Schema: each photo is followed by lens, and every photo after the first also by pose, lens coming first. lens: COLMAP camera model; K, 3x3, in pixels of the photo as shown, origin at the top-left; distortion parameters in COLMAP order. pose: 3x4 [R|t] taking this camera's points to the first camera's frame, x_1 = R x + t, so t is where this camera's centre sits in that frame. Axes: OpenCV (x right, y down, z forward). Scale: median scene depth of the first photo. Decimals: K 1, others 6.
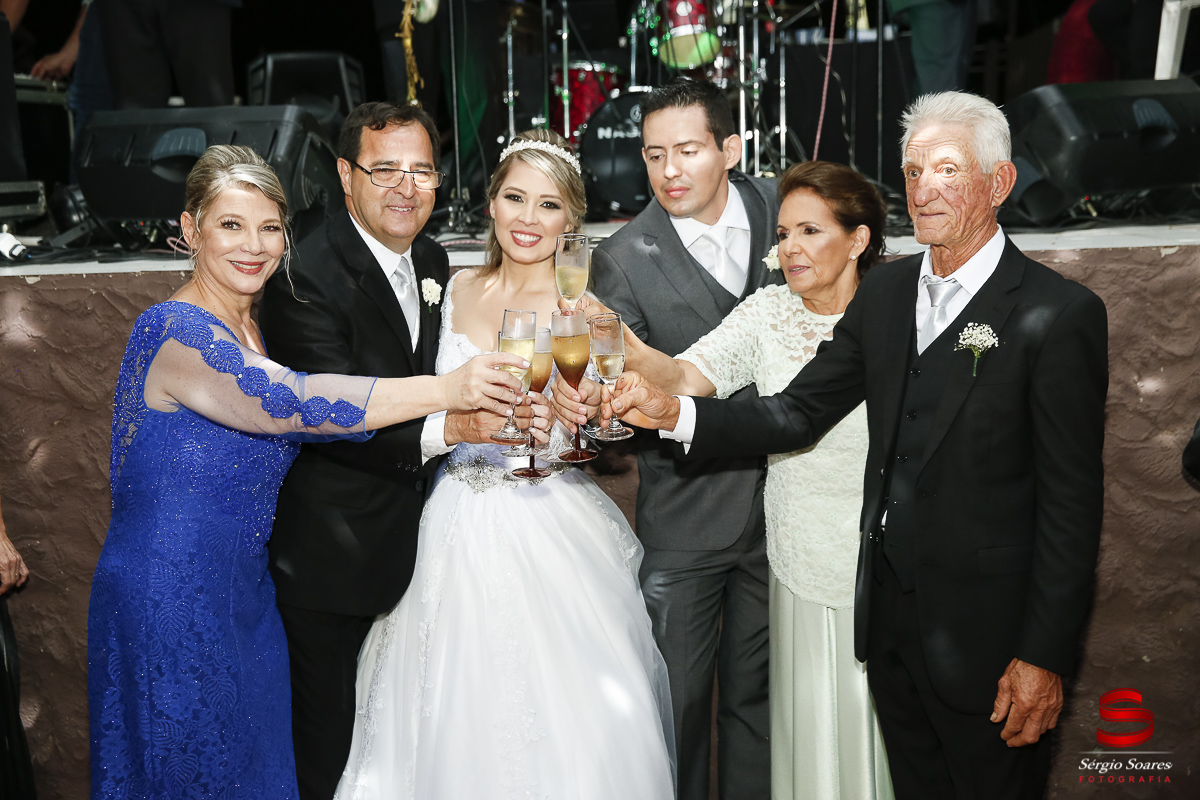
lens RADIAL K [[1679.6, 0, 600.0], [0, 1679.6, 399.5], [0, 0, 1]] dist [0.128904, 0.000000]
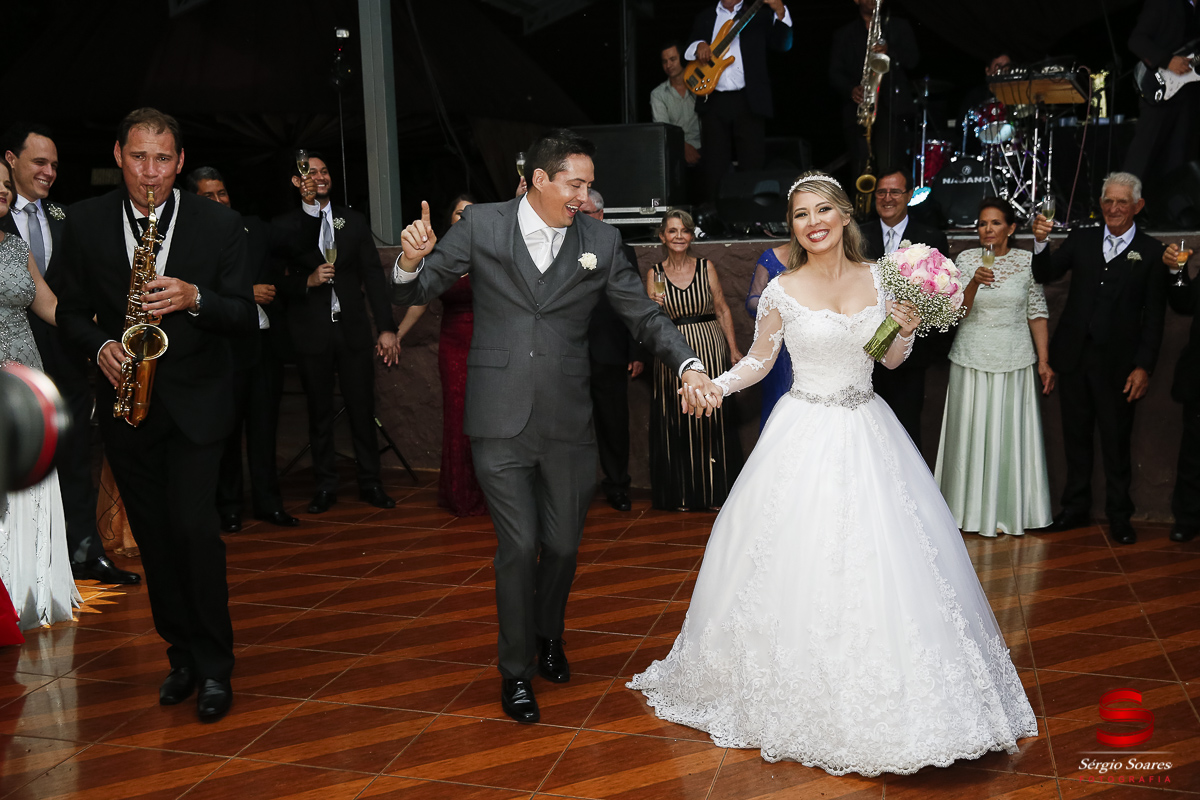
lens RADIAL K [[1320.0, 0, 614.7], [0, 1320.0, 453.5], [0, 0, 1]] dist [-0.016226, 0.000000]
pose [[0.980586, 0.047437, -0.190266, -0.062795], [-0.037394, 0.997728, 0.056034, 0.065426], [0.192492, -0.047832, 0.980132, -0.453726]]
